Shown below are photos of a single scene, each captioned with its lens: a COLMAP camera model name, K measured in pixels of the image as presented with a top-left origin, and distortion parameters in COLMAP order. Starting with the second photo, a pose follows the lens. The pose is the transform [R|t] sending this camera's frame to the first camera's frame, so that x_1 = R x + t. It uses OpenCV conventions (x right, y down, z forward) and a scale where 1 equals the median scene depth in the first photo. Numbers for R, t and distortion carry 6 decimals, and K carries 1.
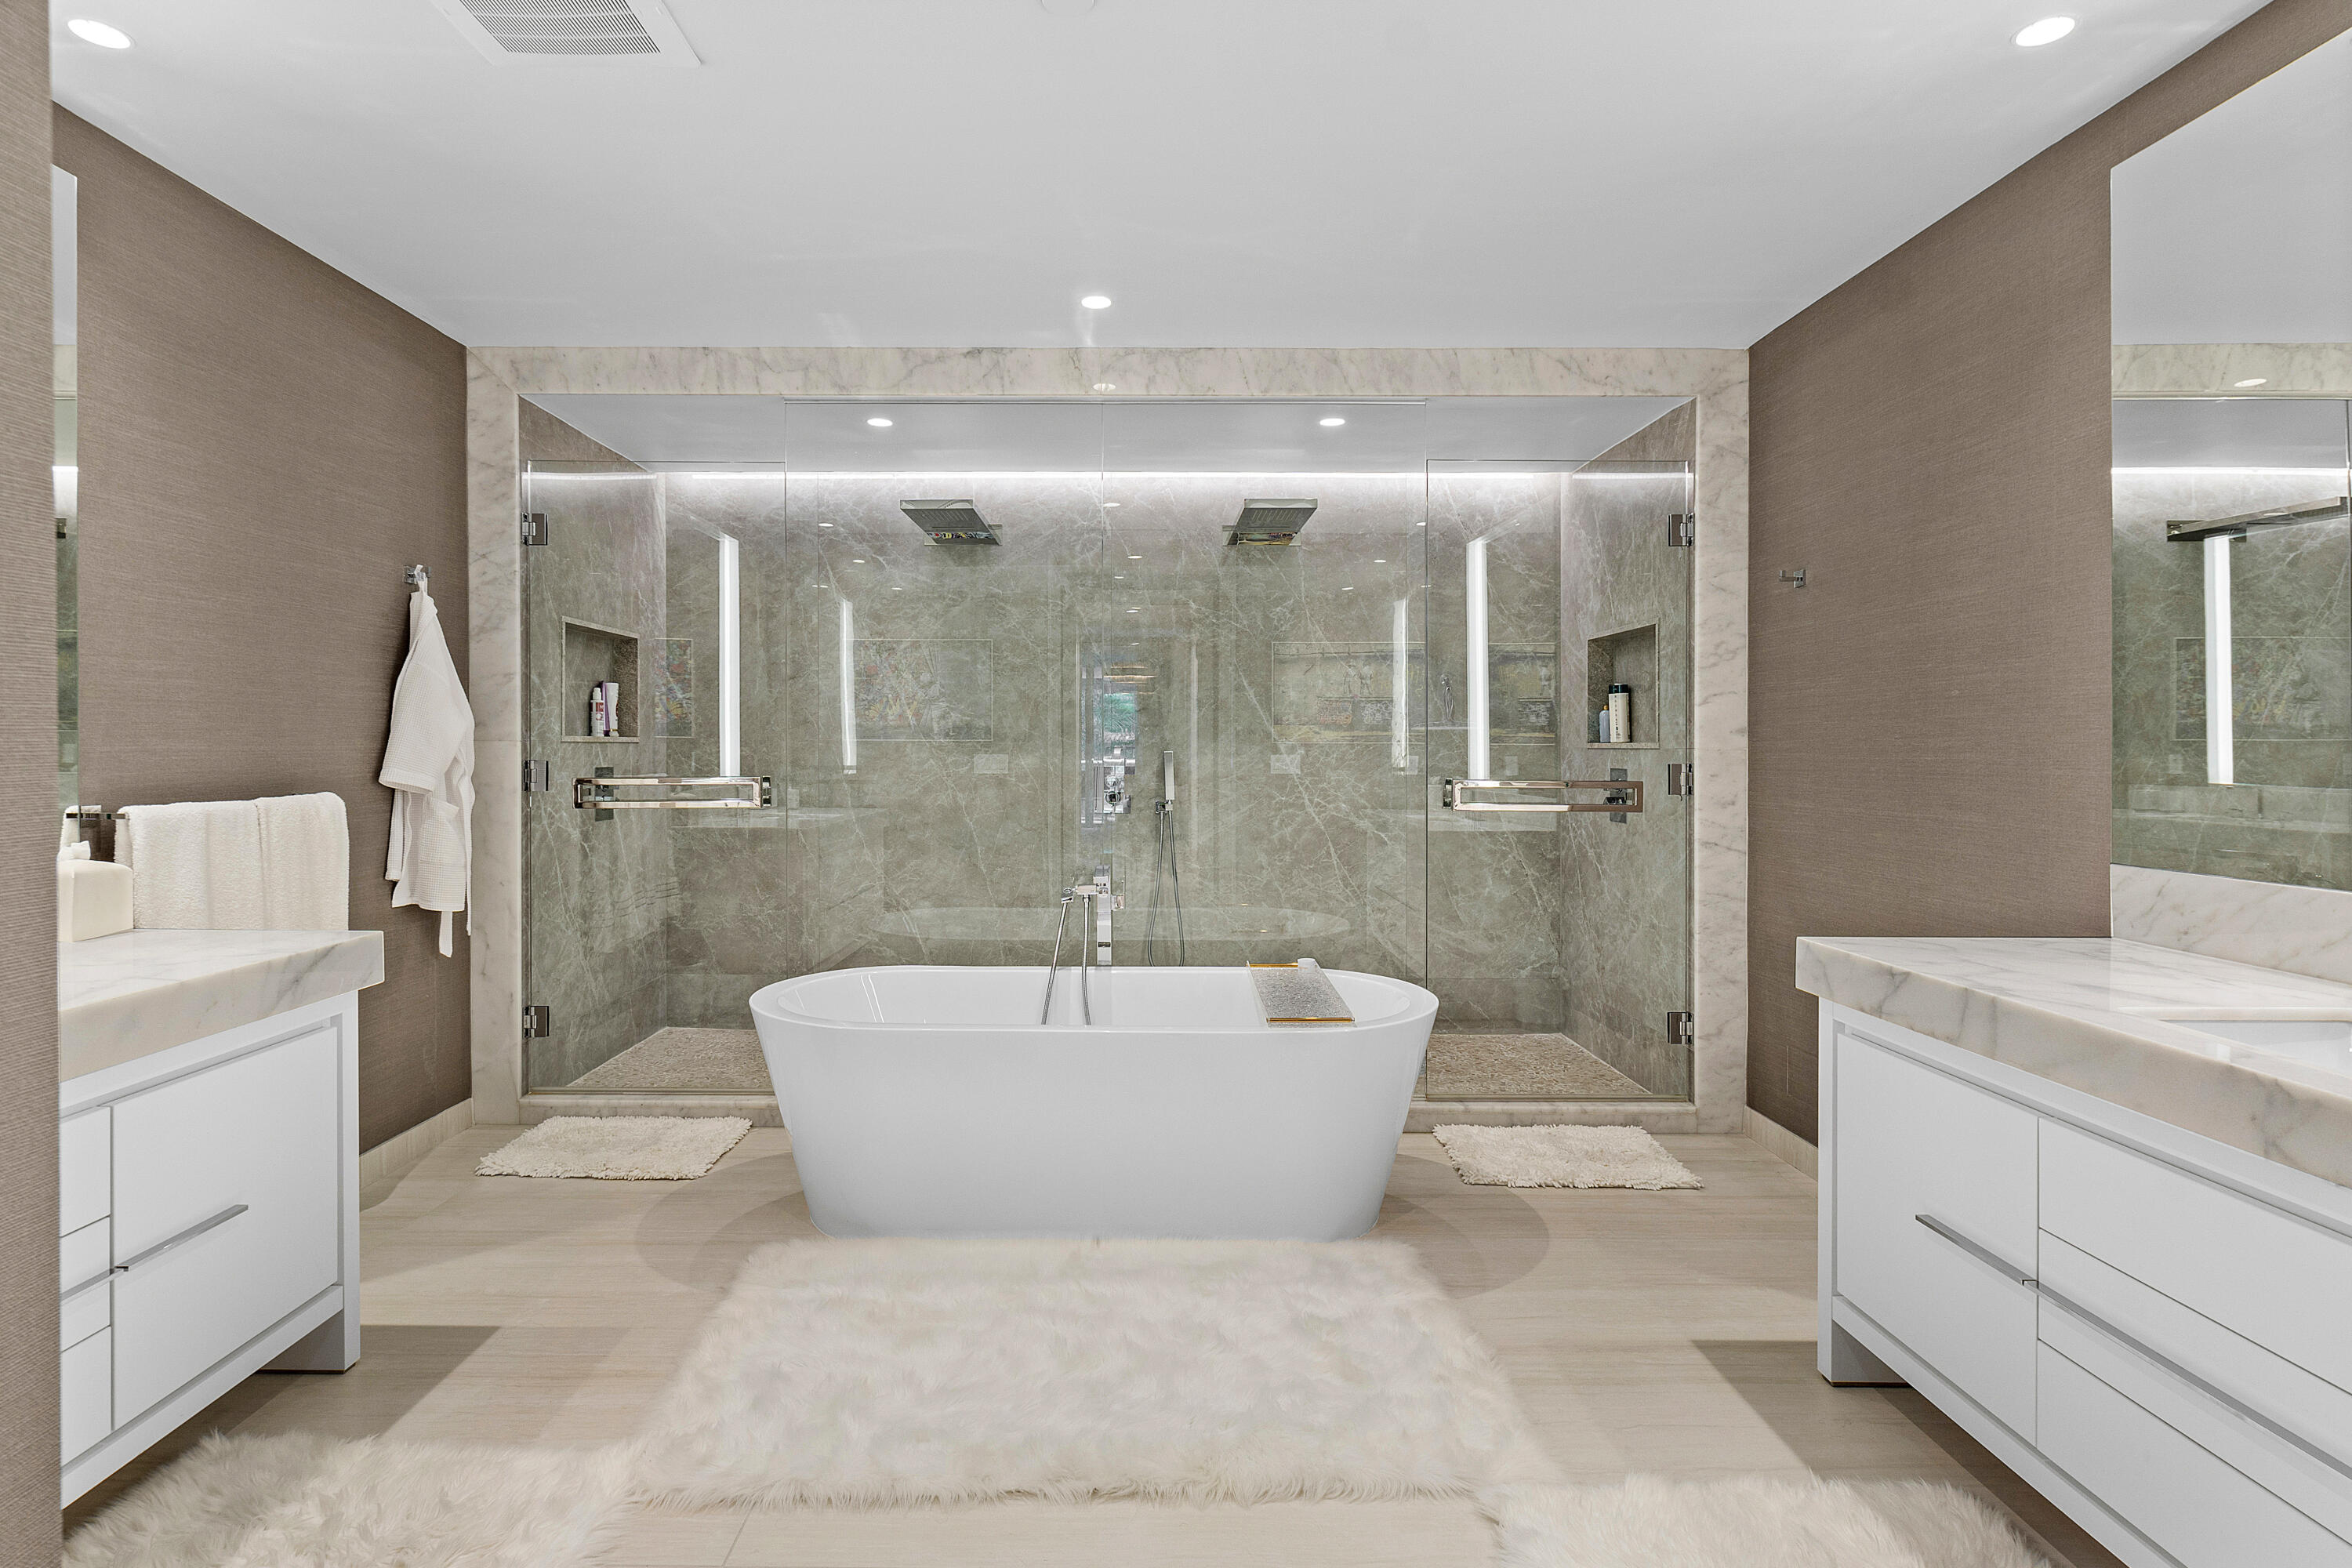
lens RADIAL K [[1161.6, 0, 1172.8], [0, 1161.6, 750.9], [0, 0, 1]] dist [-0.000200, -0.001024]
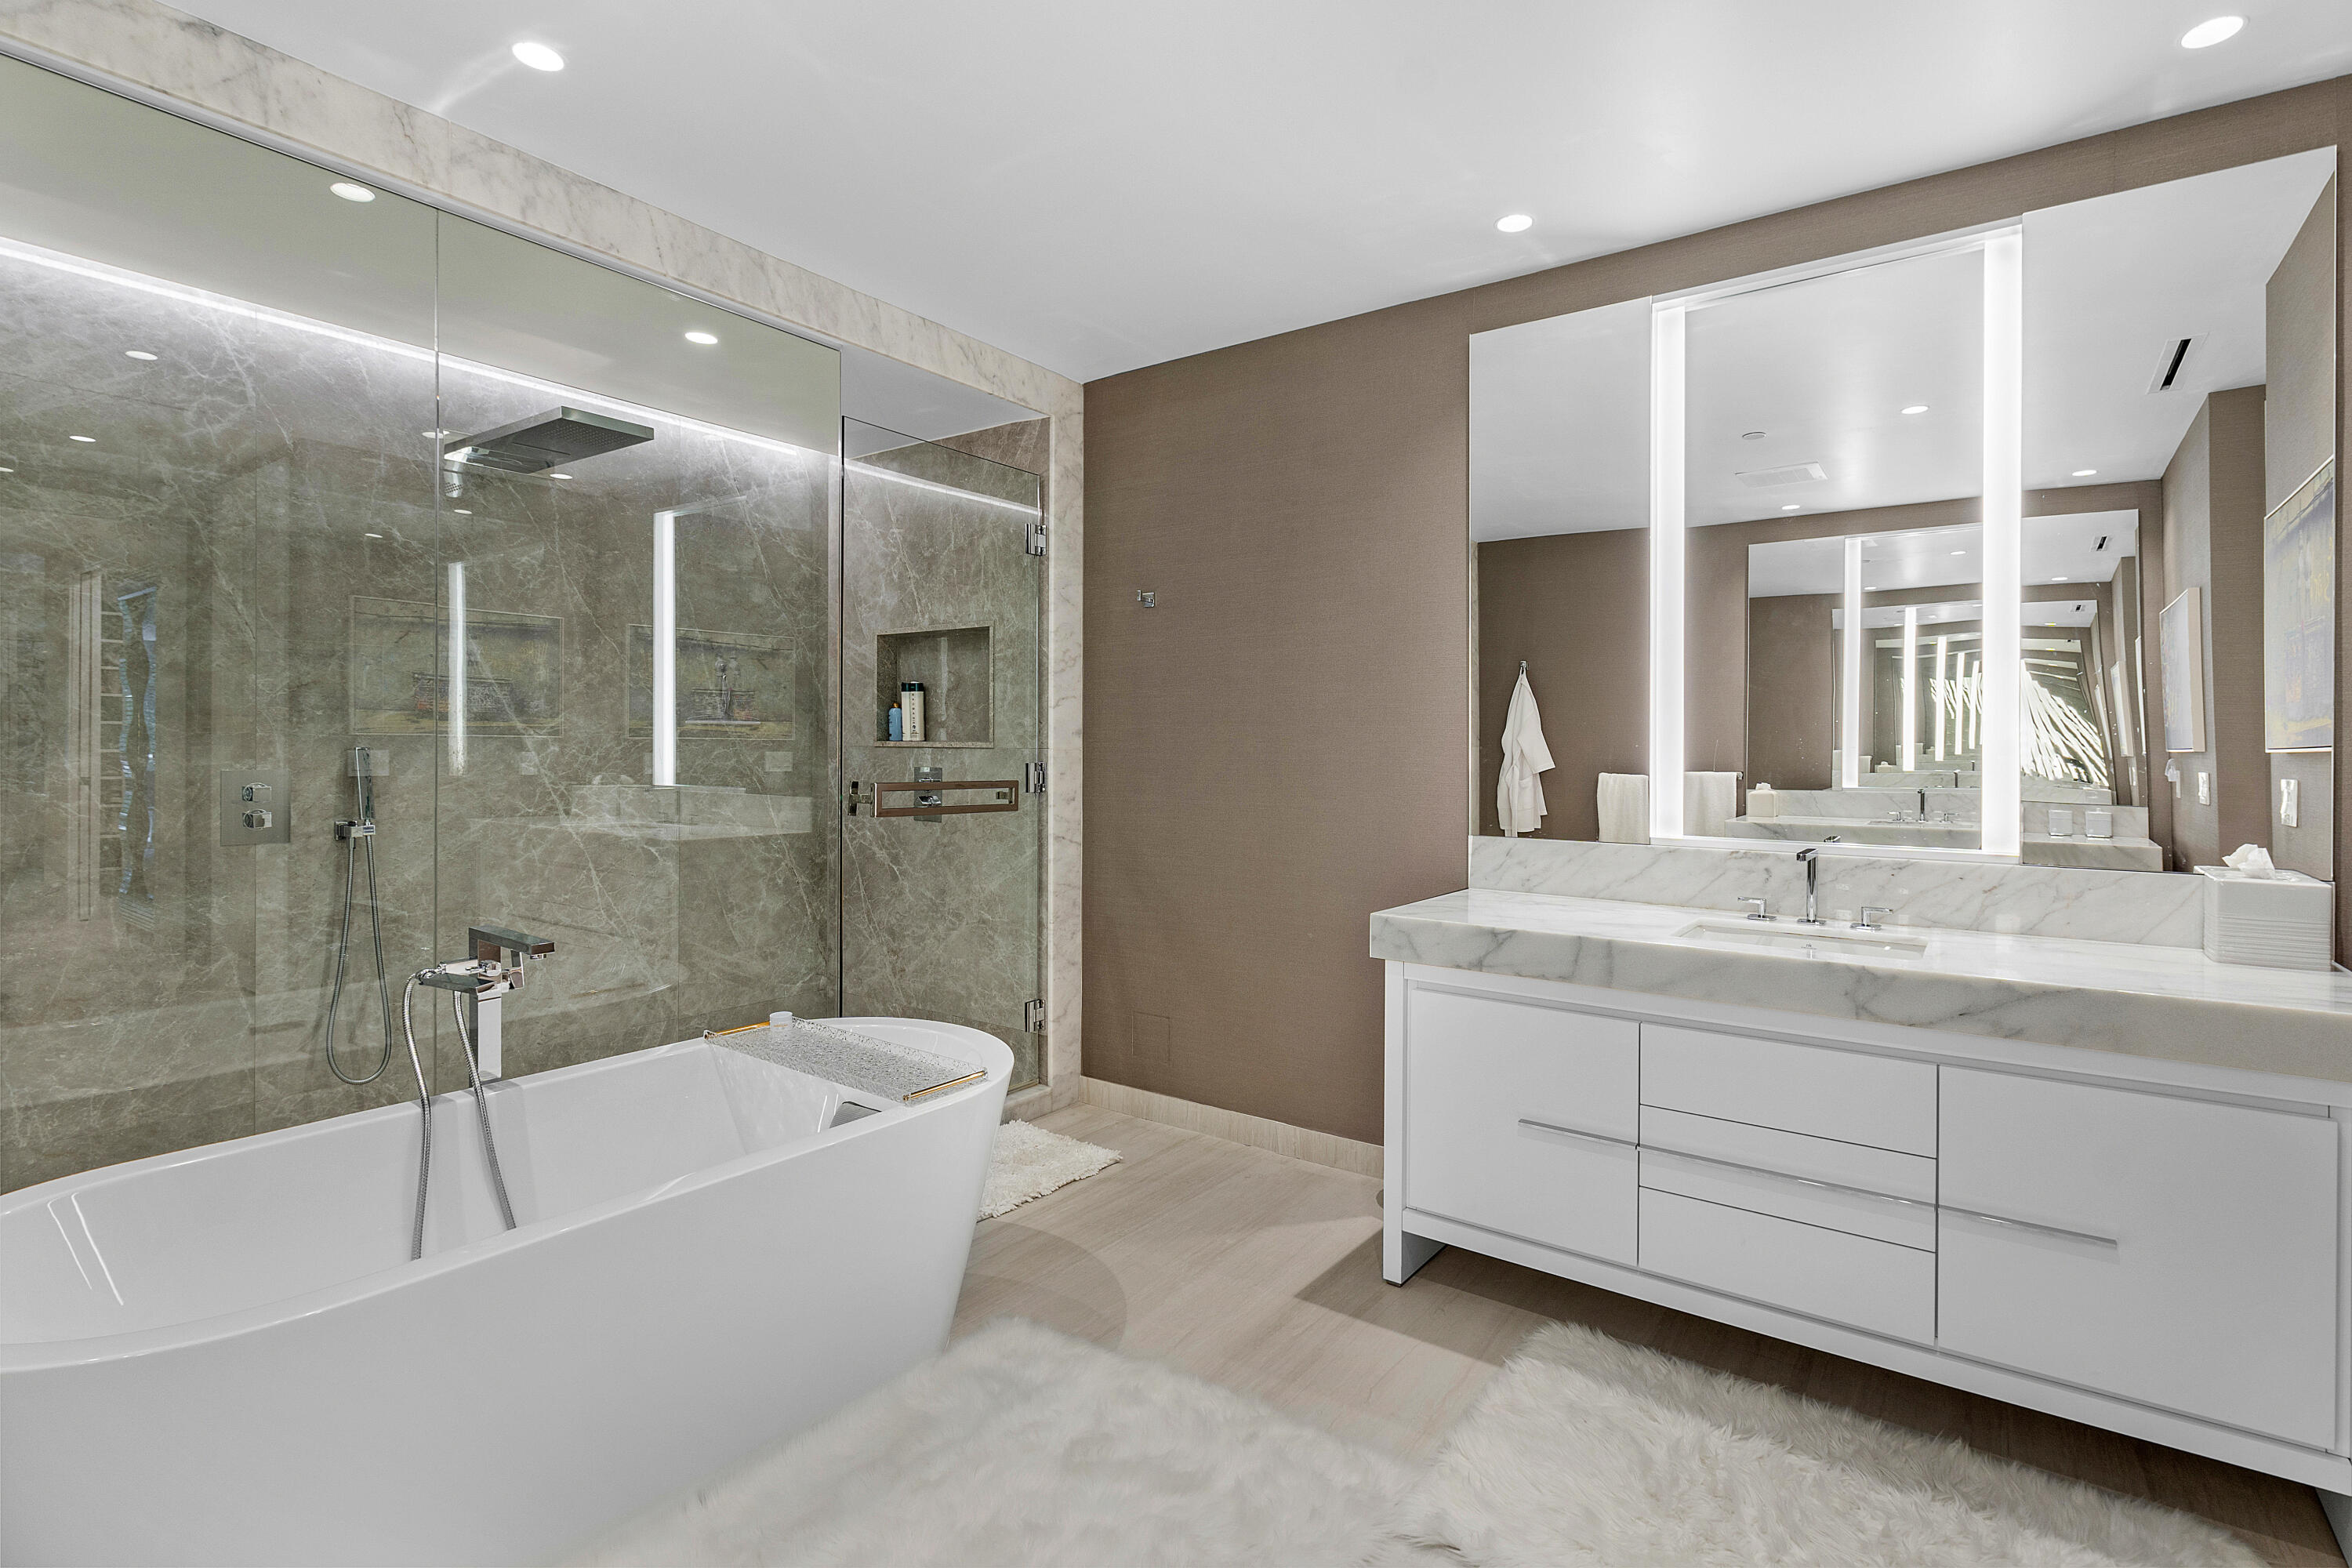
lens RADIAL K [[1119.2, 0, 1177.9], [0, 1119.2, 743.5], [0, 0, 1]] dist [-0.001573, 0.000281]
pose [[0.610822, 0.008340, 0.791724, -0.286194], [-0.006635, 0.999963, -0.005415, -0.001699], [-0.791740, -0.001945, 0.610855, 0.284172]]
